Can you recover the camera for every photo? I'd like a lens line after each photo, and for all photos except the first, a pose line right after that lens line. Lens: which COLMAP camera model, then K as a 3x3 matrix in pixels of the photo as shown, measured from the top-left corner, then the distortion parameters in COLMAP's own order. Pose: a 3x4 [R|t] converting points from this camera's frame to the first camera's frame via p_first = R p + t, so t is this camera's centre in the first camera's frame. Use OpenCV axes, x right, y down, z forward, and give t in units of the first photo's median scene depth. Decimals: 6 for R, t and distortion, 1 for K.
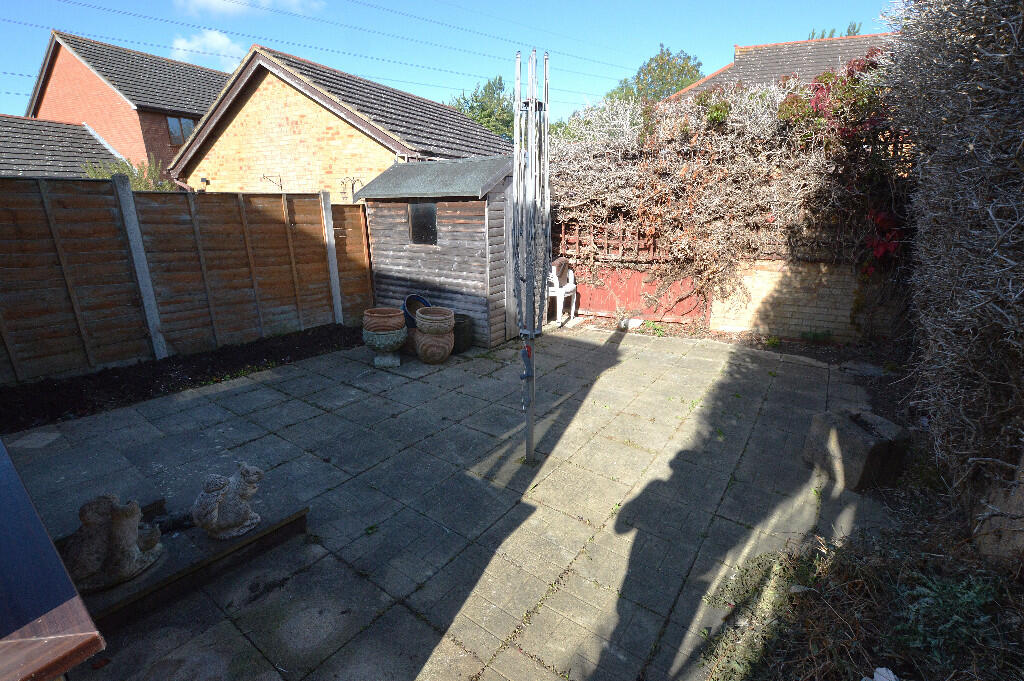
lens RADIAL K [[441.2, 0, 506.5], [0, 441.2, 337.3], [0, 0, 1]] dist [-0.035229, 0.000142]
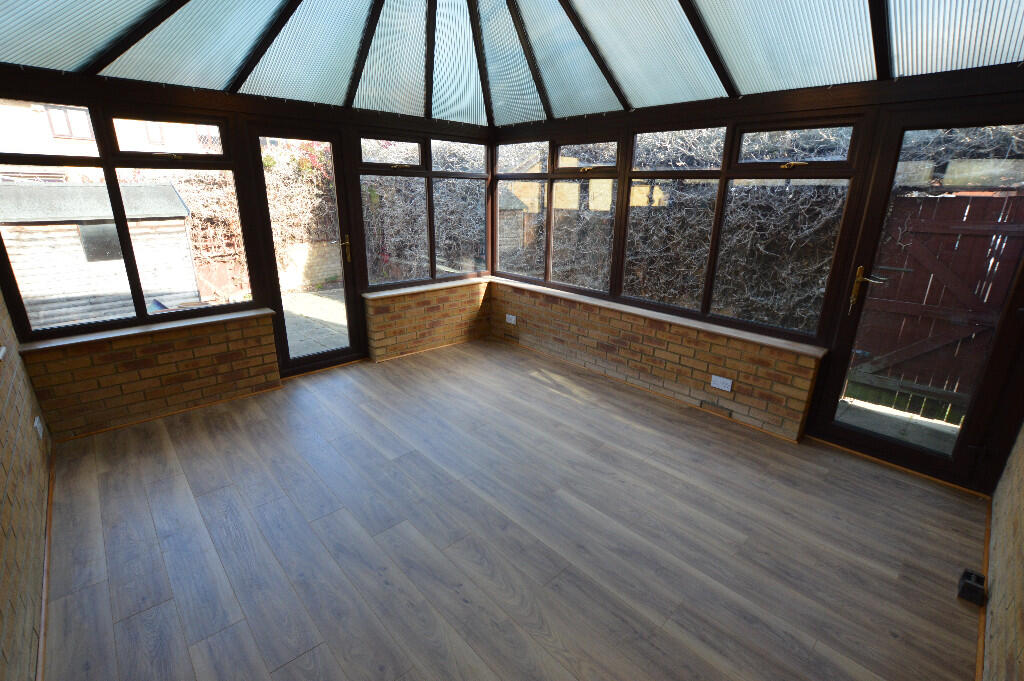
lens RADIAL K [[451.0, 0, 492.4], [0, 451.0, 340.0], [0, 0, 1]] dist [-0.003424, -0.000409]
pose [[0.218214, -0.297204, 0.929544, -1.318565], [0.279648, 0.931598, 0.232212, -0.020761], [-0.934976, 0.209273, 0.286400, -0.231404]]
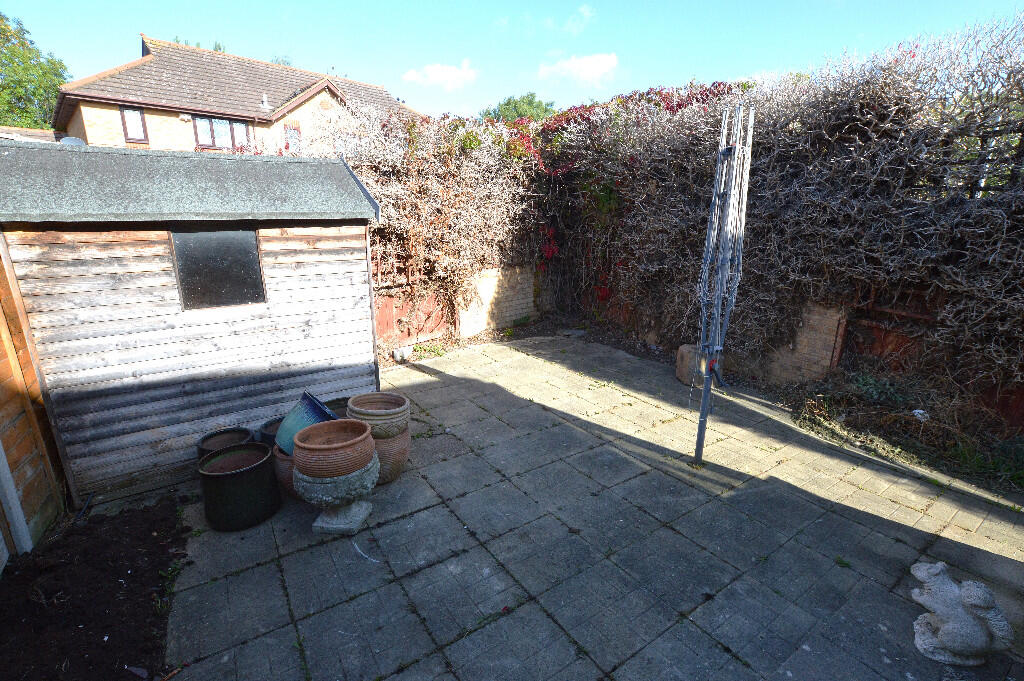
lens RADIAL K [[452.5, 0, 512.0], [0, 452.5, 340.5], [0, 0, 1]] dist [-0.019740, 0.000221]
pose [[0.373803, -0.241292, 0.895572, -0.674203], [0.260784, 0.953958, 0.148174, -0.194174], [-0.890091, 0.178163, 0.419518, 0.557505]]
